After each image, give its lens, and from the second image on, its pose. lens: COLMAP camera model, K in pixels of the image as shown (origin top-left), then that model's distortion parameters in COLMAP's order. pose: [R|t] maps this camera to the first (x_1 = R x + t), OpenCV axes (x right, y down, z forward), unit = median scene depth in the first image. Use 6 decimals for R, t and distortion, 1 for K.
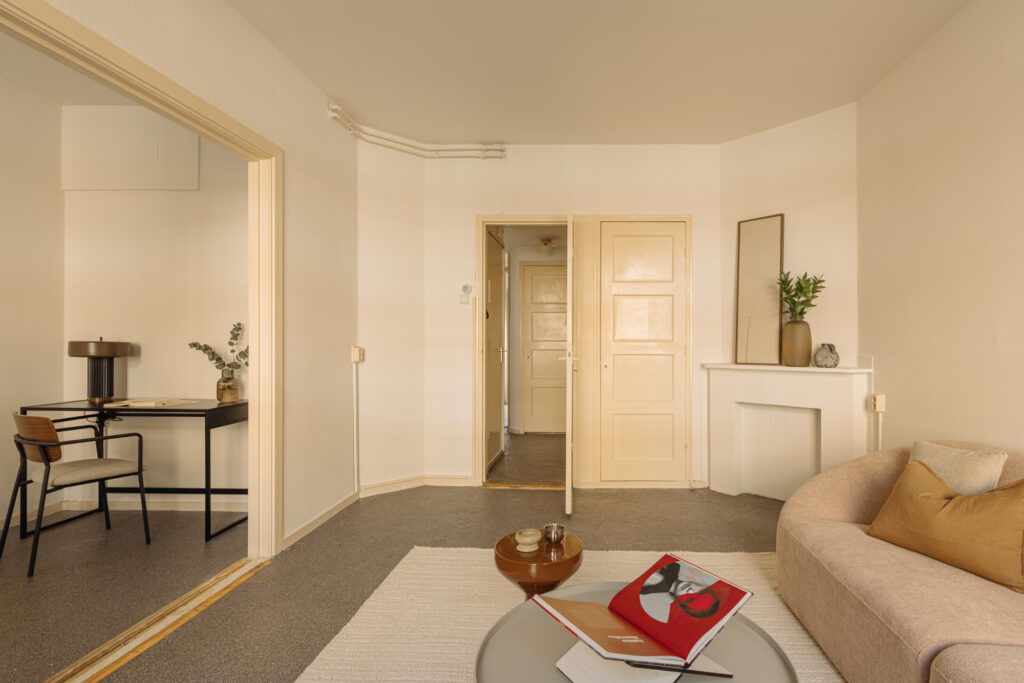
lens RADIAL K [[511.1, 0, 566.8], [0, 511.1, 340.4], [0, 0, 1]] dist [0.002033, -0.001617]
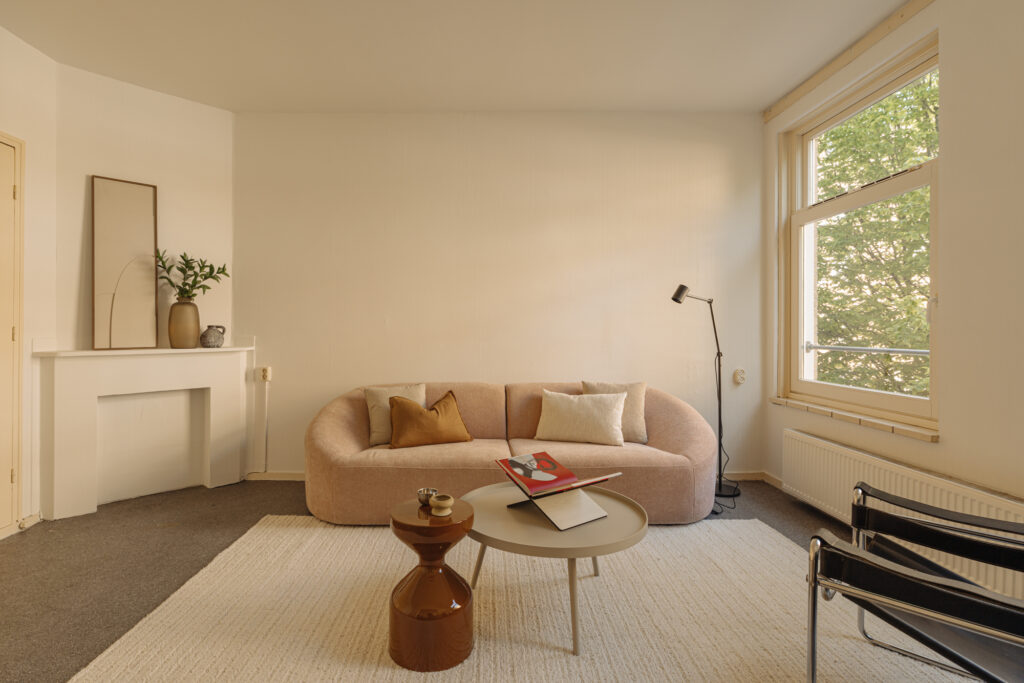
lens RADIAL K [[511.1, 0, 477.0], [0, 511.1, 330.1], [0, 0, 1]] dist [0.002033, -0.001617]
pose [[-0.029978, -0.003079, 0.999546, -0.552394], [-0.006324, 0.999976, 0.002891, 0.008948], [-0.999531, -0.006234, -0.029997, 0.458624]]
